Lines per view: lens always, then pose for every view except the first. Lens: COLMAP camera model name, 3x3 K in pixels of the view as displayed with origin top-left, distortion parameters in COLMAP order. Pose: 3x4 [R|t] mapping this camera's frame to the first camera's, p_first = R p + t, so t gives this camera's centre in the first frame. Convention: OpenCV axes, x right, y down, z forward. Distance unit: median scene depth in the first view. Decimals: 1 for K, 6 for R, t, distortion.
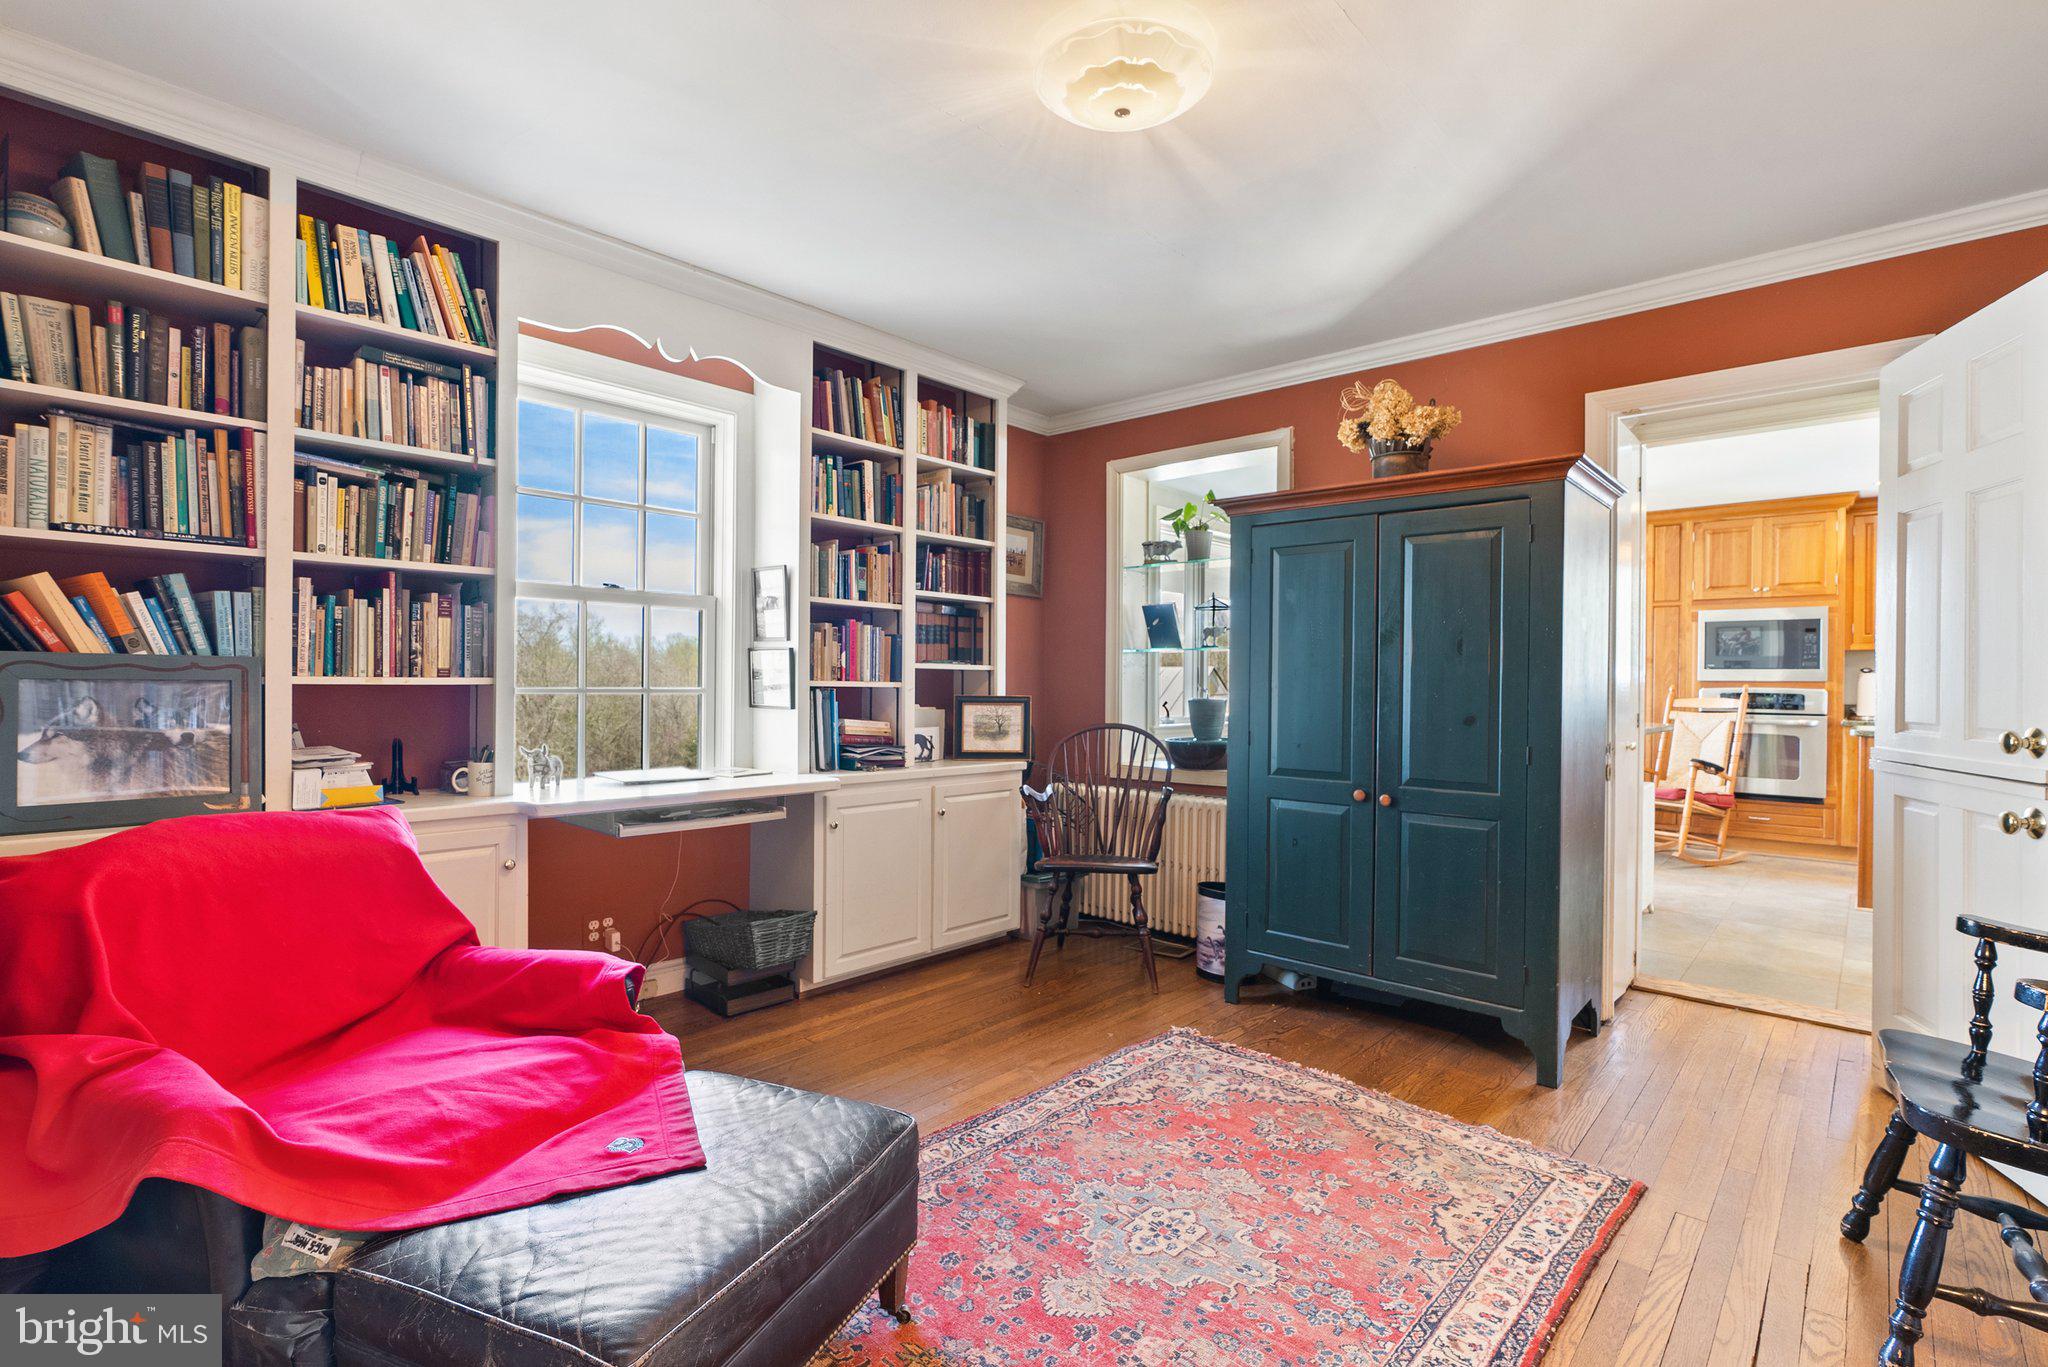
lens RADIAL K [[935.8, 0, 1024.0], [0, 935.8, 681.7], [0, 0, 1]] dist [-0.000576, -0.000048]
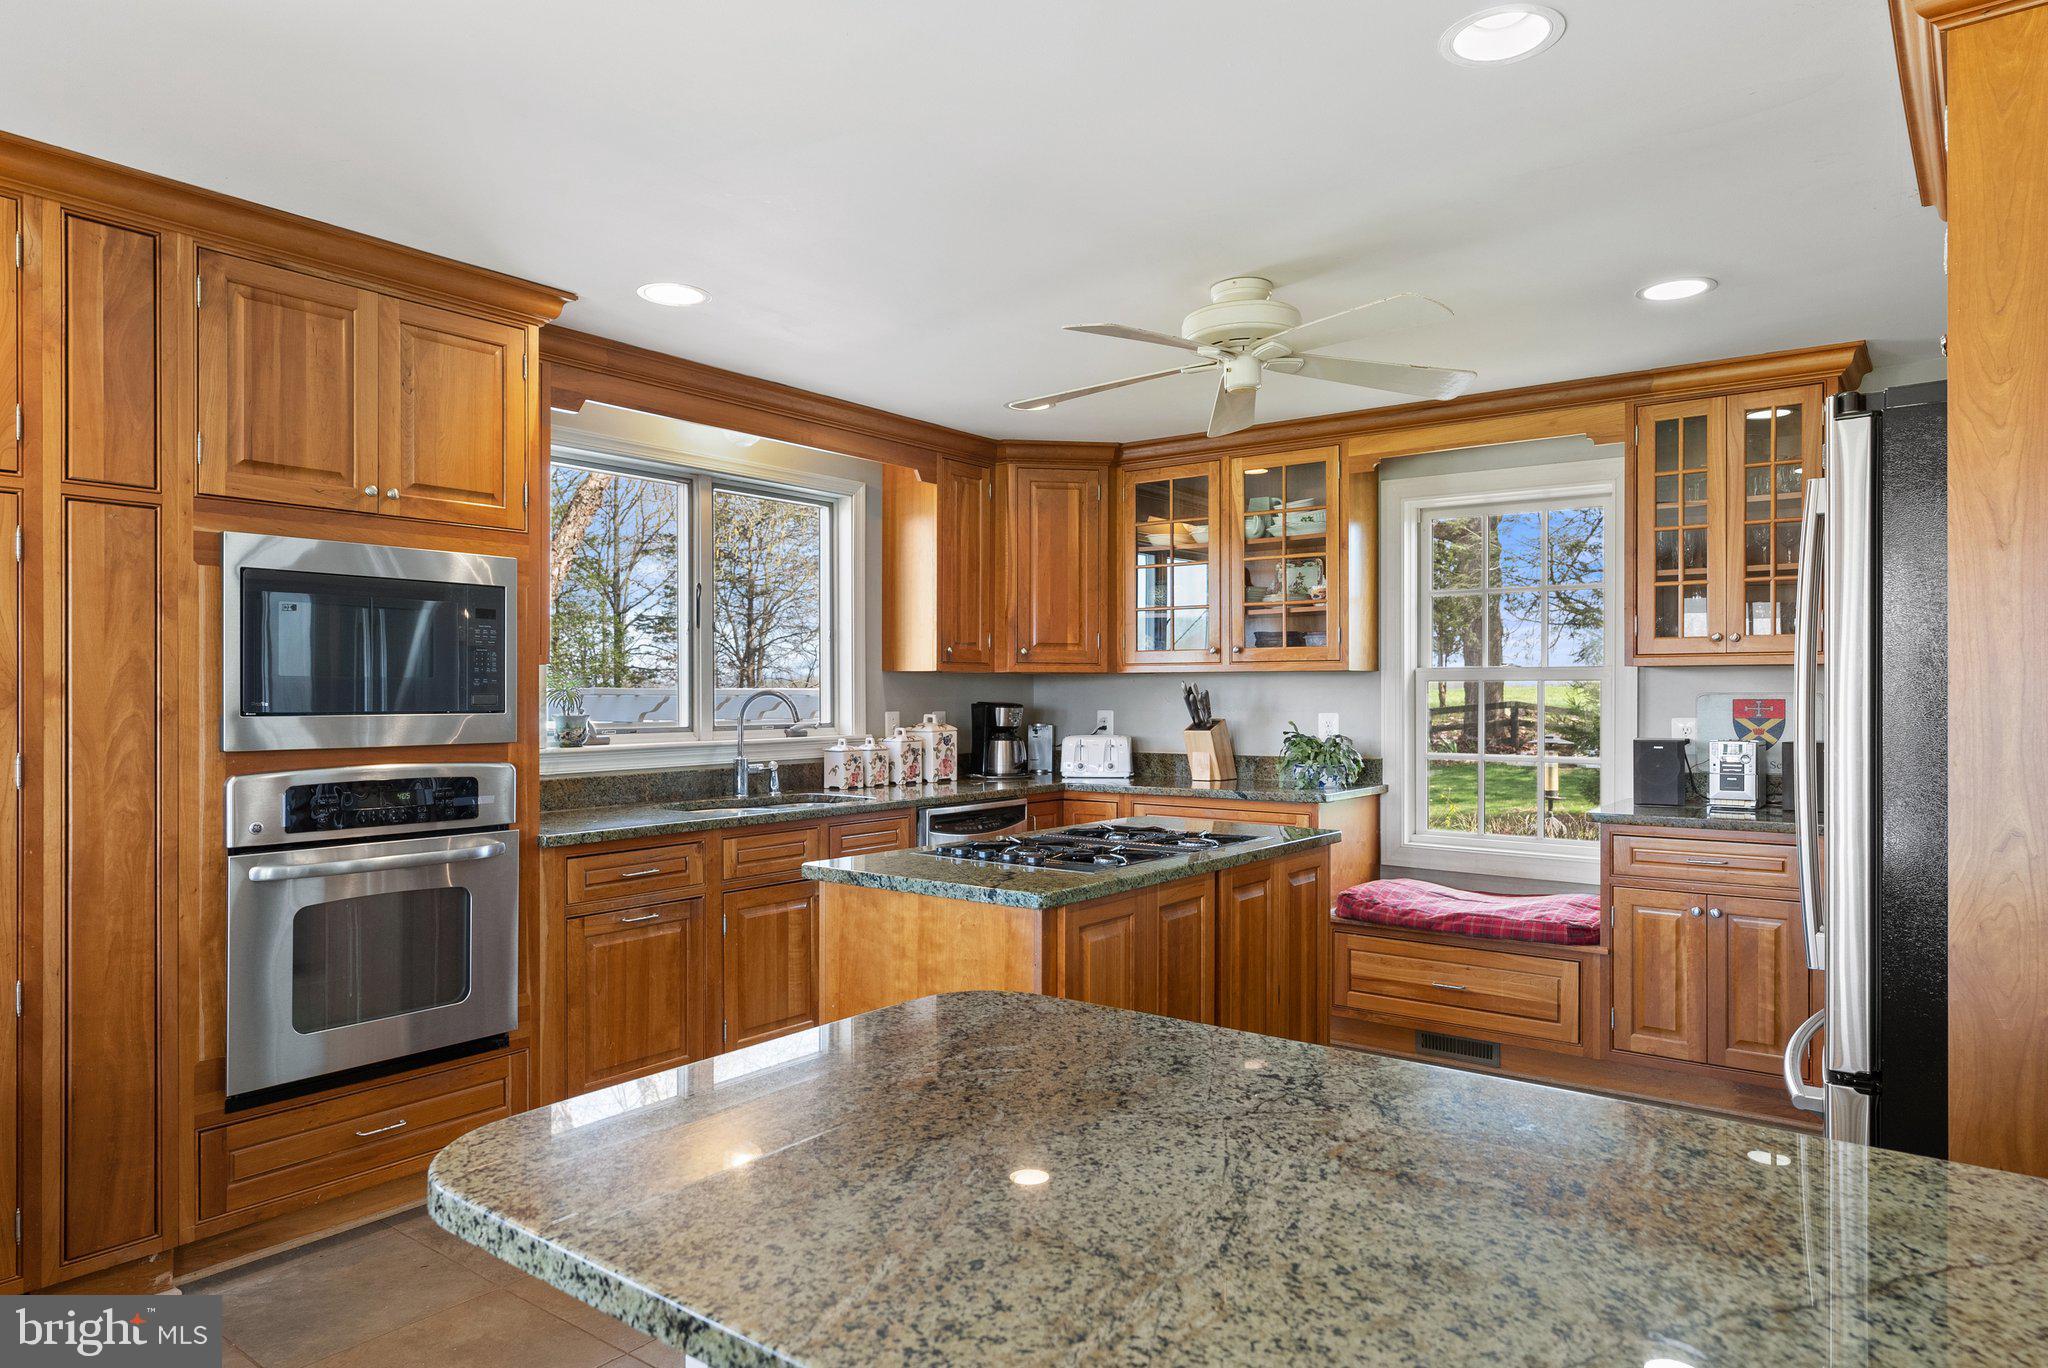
lens RADIAL K [[1257.9, 0, 1027.3], [0, 1257.9, 688.4], [0, 0, 1]] dist [-0.006681, 0.002998]
pose [[-0.096376, -0.006466, 0.995324, 0.278985], [0.006104, 0.999956, 0.007087, -0.024619], [-0.995326, 0.006759, -0.096332, 0.783477]]
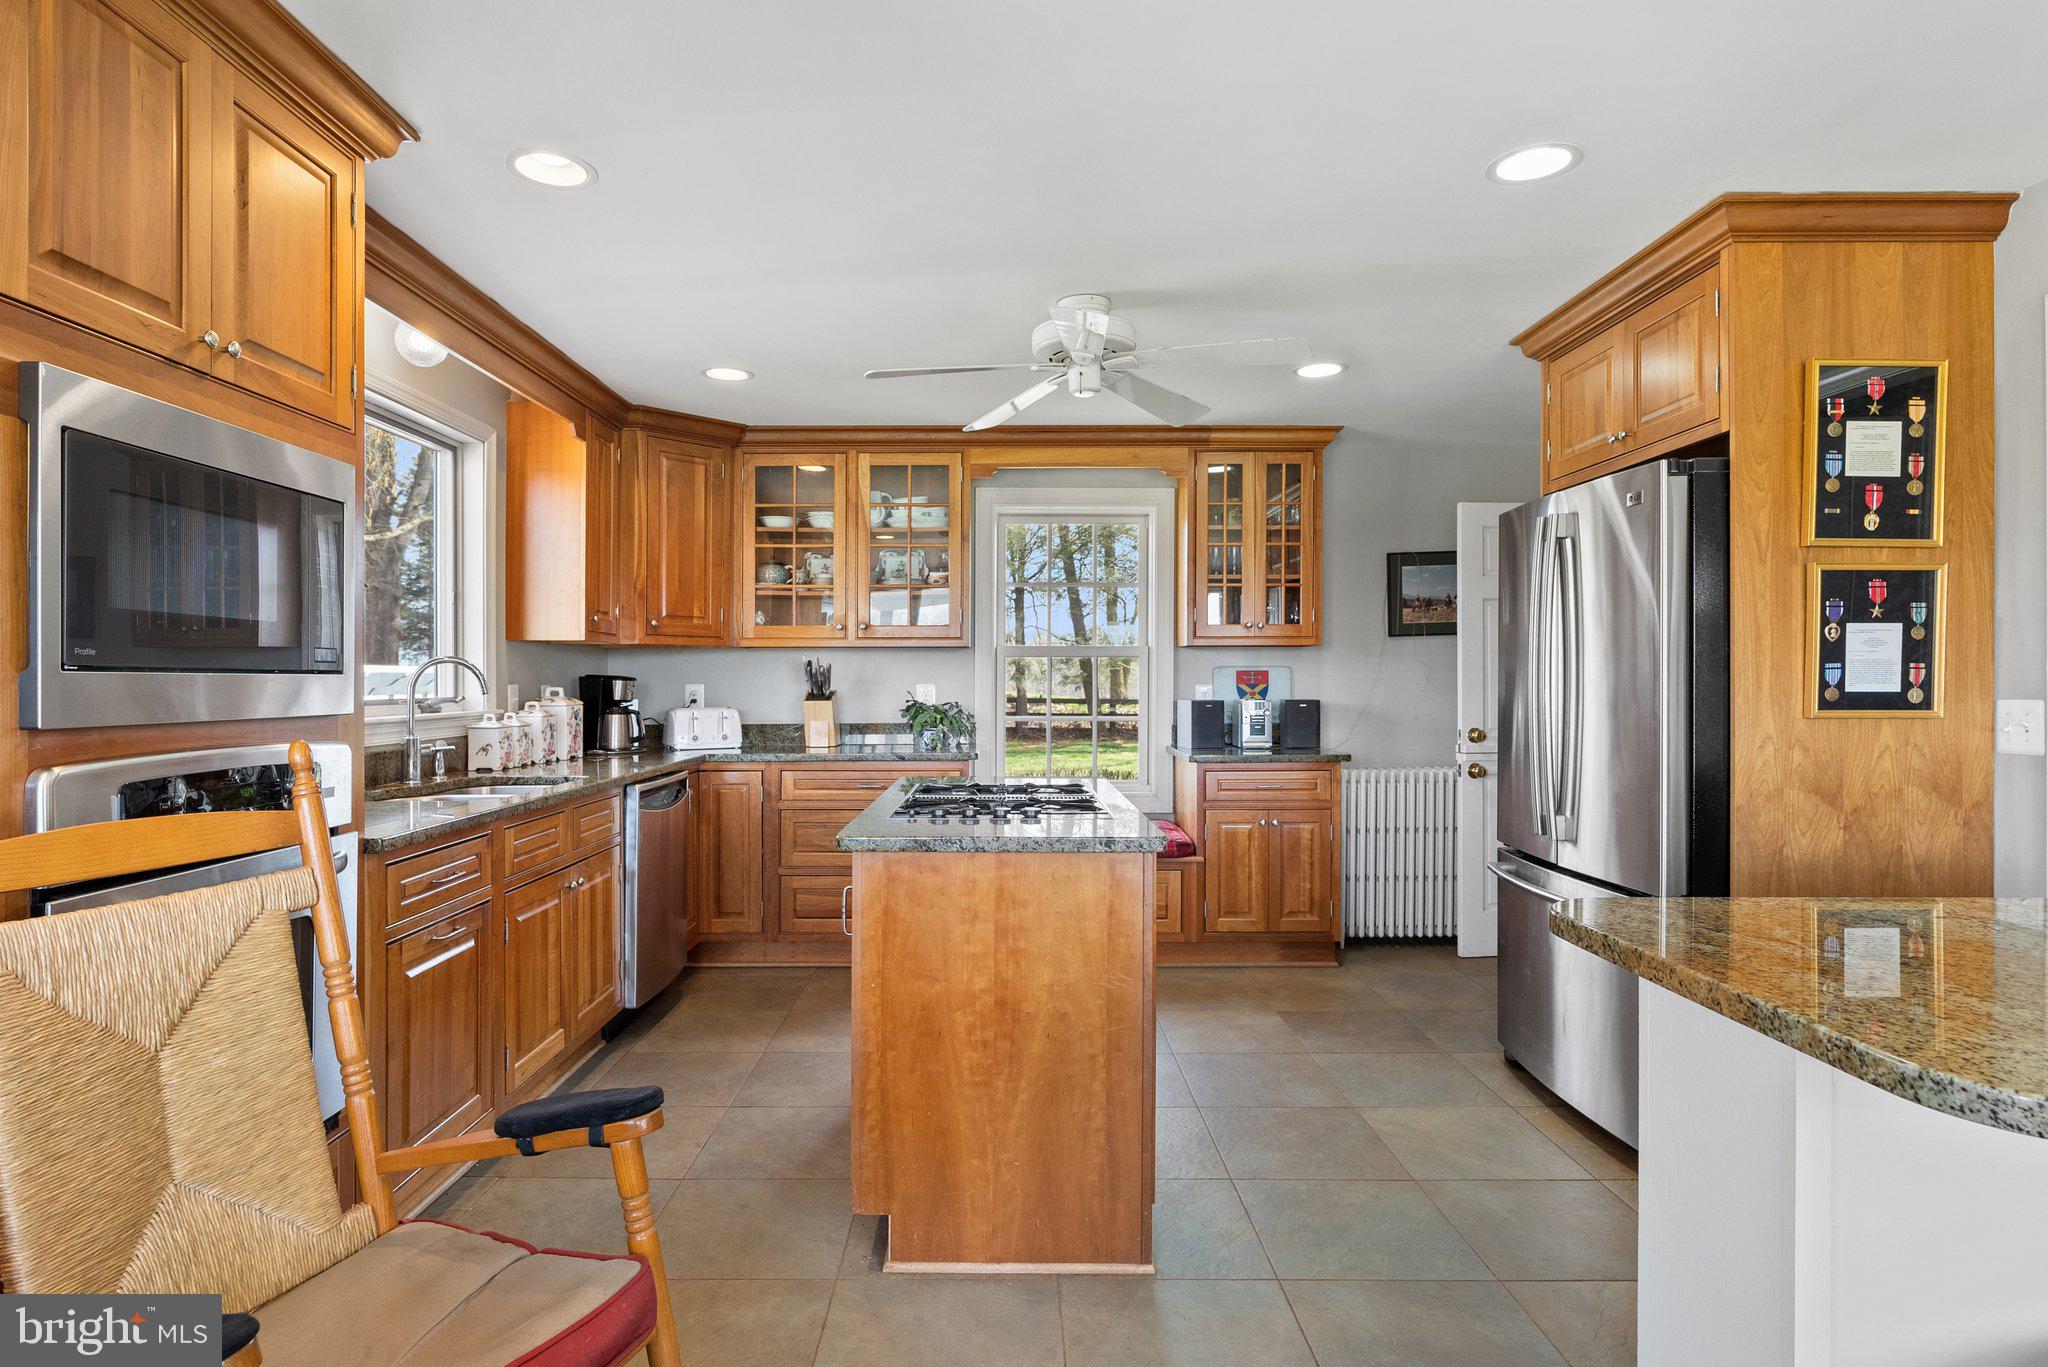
lens RADIAL K [[1081.3, 0, 1019.7], [0, 1081.3, 681.7], [0, 0, 1]] dist [-0.012238, 0.000683]
pose [[-0.677208, -0.010350, 0.735719, 0.434992], [-0.000030, 0.999901, 0.014040, -0.014561], [-0.735792, 0.009486, -0.677141, 1.015700]]
